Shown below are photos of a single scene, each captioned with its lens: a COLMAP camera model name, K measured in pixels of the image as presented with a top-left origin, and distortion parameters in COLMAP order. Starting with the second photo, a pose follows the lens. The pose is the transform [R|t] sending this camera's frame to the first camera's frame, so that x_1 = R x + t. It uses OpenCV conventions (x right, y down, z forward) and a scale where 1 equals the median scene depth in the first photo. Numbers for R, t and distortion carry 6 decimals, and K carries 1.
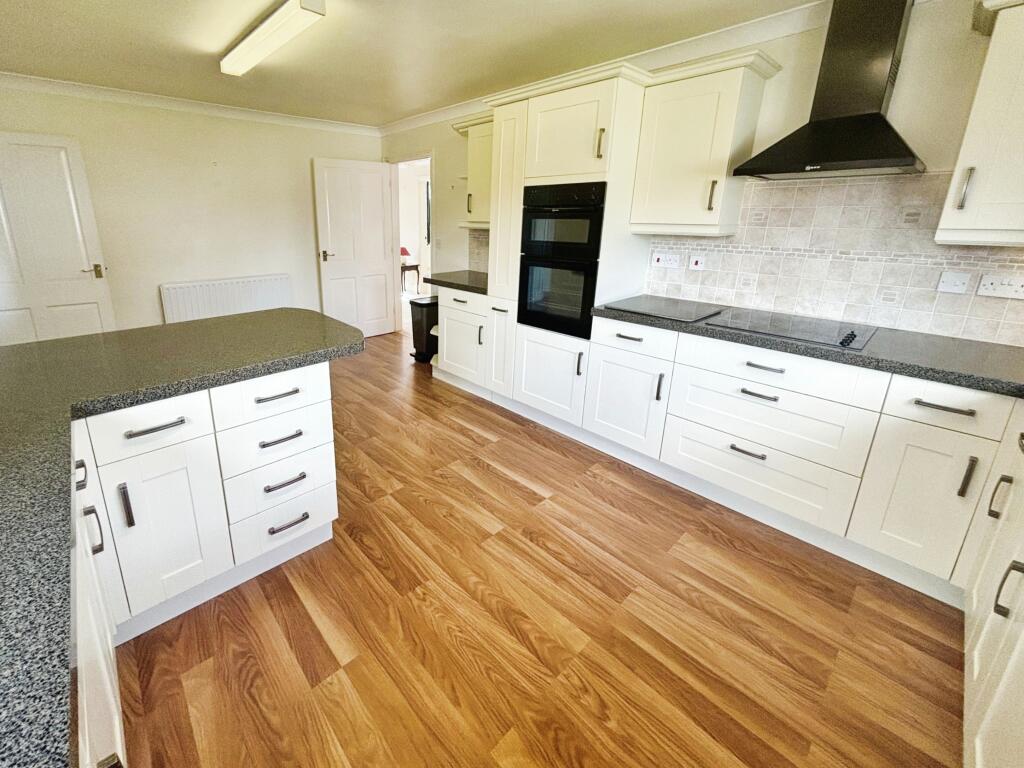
lens RADIAL K [[410.4, 0, 513.4], [0, 410.4, 387.2], [0, 0, 1]] dist [0.000331, 0.000101]
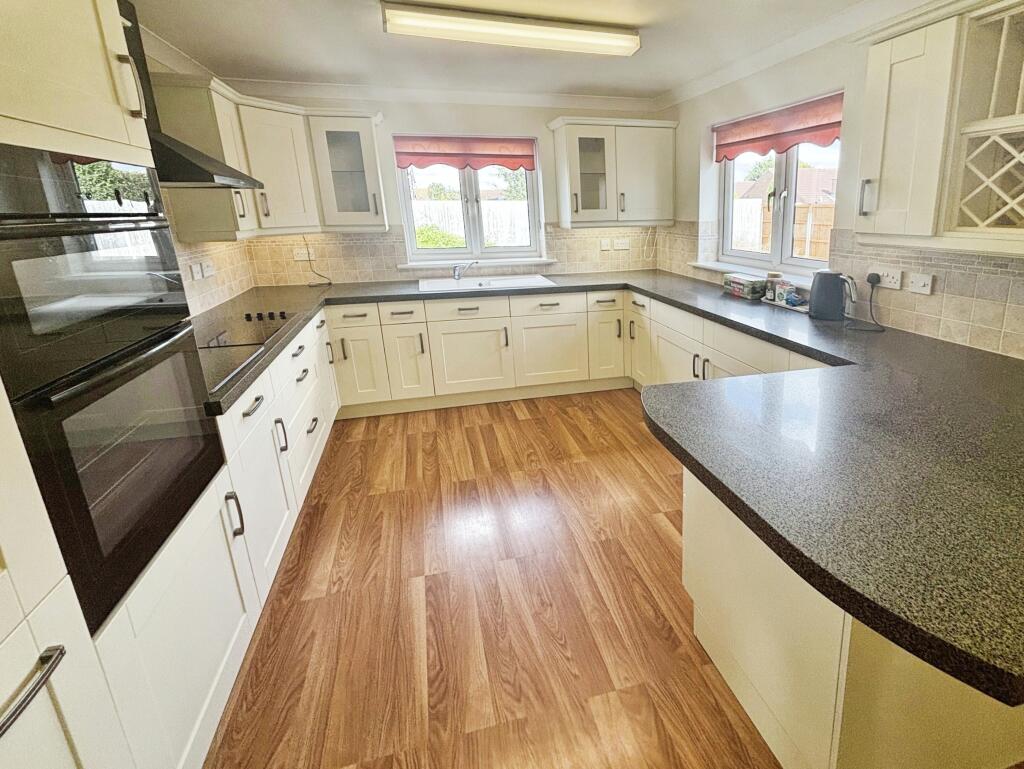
lens RADIAL K [[410.4, 0, 513.4], [0, 410.4, 387.7], [0, 0, 1]] dist [0.000331, 0.000101]
pose [[-0.835829, -0.216719, 0.504404, -0.496408], [0.217040, 0.713490, 0.666202, -0.619666], [-0.504266, 0.666307, -0.549319, 1.434905]]
